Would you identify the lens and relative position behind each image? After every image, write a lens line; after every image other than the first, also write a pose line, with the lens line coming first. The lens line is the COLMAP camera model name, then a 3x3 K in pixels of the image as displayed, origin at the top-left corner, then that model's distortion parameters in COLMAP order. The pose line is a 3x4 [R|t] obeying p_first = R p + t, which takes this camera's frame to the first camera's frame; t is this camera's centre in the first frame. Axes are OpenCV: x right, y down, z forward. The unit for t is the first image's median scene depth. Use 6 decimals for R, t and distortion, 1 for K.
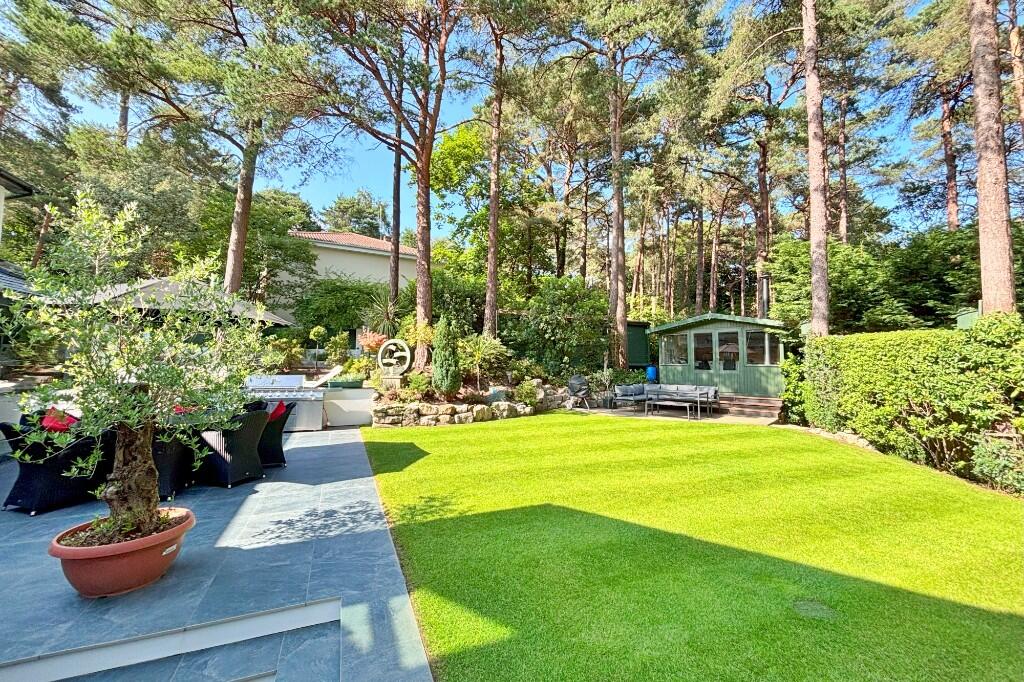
lens RADIAL K [[389.7, 0, 512.0], [0, 389.7, 341.0], [0, 0, 1]] dist [0.001122, 0.000277]
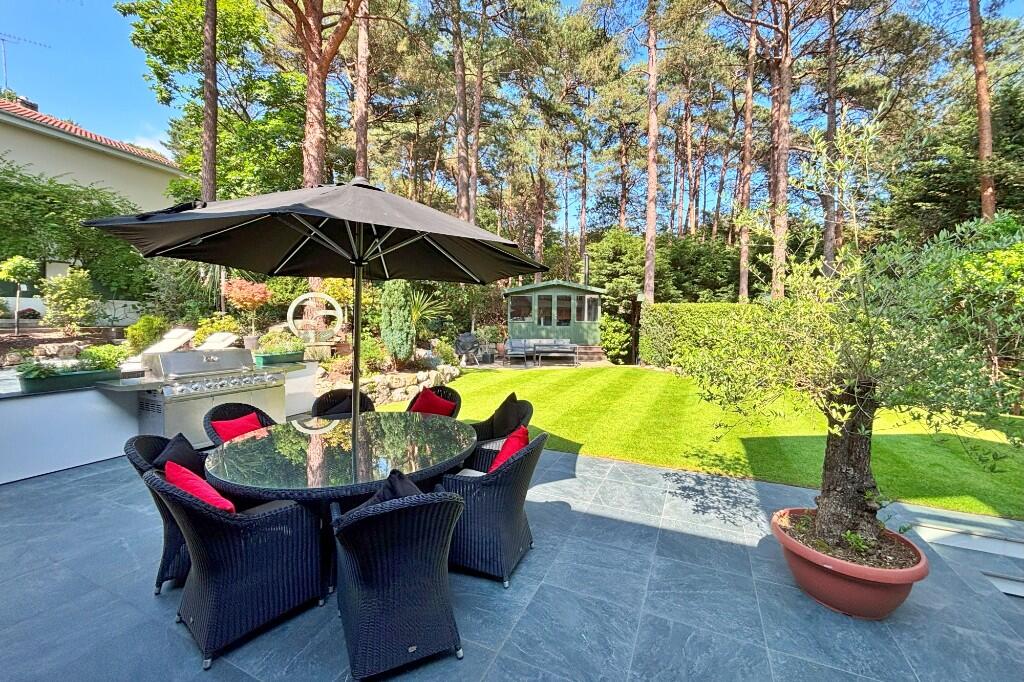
lens RADIAL K [[389.7, 0, 512.0], [0, 389.7, 341.0], [0, 0, 1]] dist [0.001122, 0.000277]
pose [[0.763935, -0.042299, 0.643906, -1.317720], [-0.034522, 0.993741, 0.106238, -0.011605], [-0.644369, -0.103387, 0.757693, 0.550563]]
